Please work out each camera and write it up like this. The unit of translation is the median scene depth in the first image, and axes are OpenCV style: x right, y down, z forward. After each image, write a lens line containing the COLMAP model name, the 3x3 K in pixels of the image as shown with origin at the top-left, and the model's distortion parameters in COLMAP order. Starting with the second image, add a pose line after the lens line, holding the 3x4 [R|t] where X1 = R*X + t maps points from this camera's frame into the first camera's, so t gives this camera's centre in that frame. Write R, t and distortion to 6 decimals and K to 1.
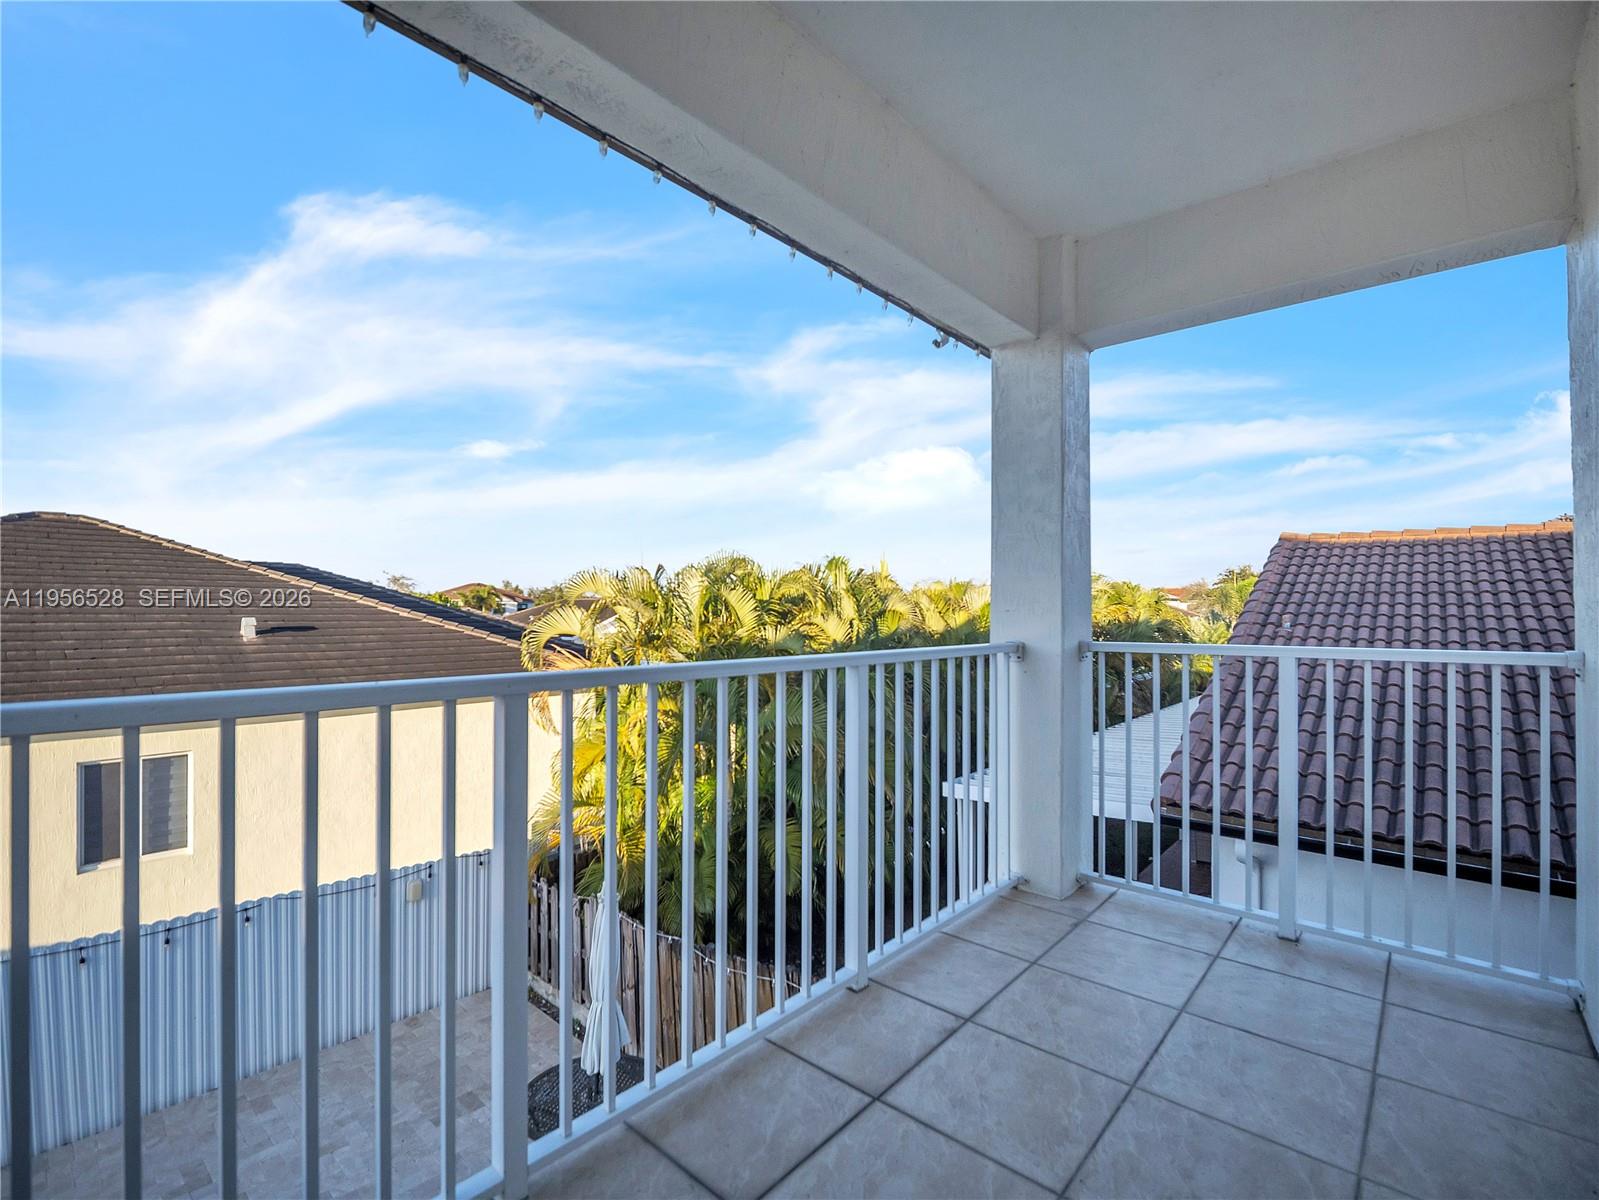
lens RADIAL K [[741.8, 0, 795.8], [0, 741.8, 596.3], [0, 0, 1]] dist [-0.018246, 0.000034]
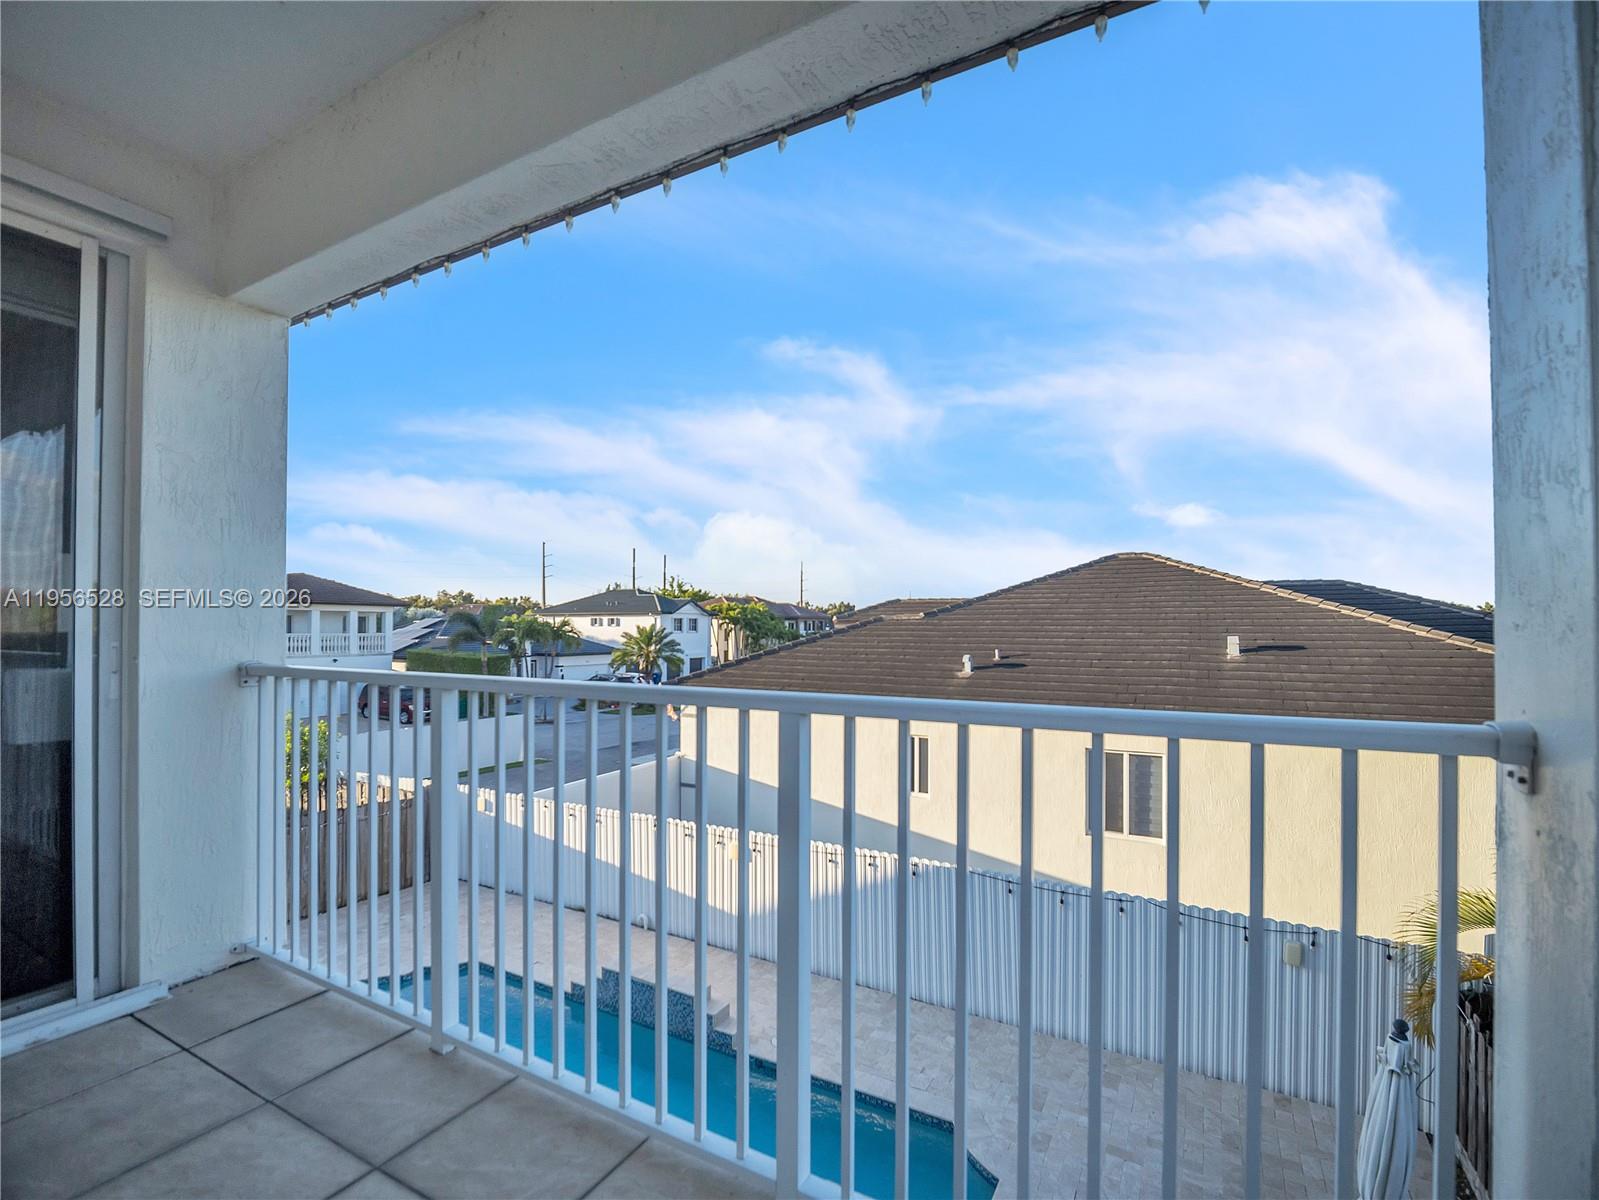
lens RADIAL K [[746.9, 0, 802.7], [0, 746.9, 624.3], [0, 0, 1]] dist [0.012720, -0.000124]
pose [[0.233158, -0.008968, -0.972397, 0.206867], [0.022148, 0.999747, -0.003909, 0.004231], [0.972187, -0.020625, 0.233298, 0.236620]]
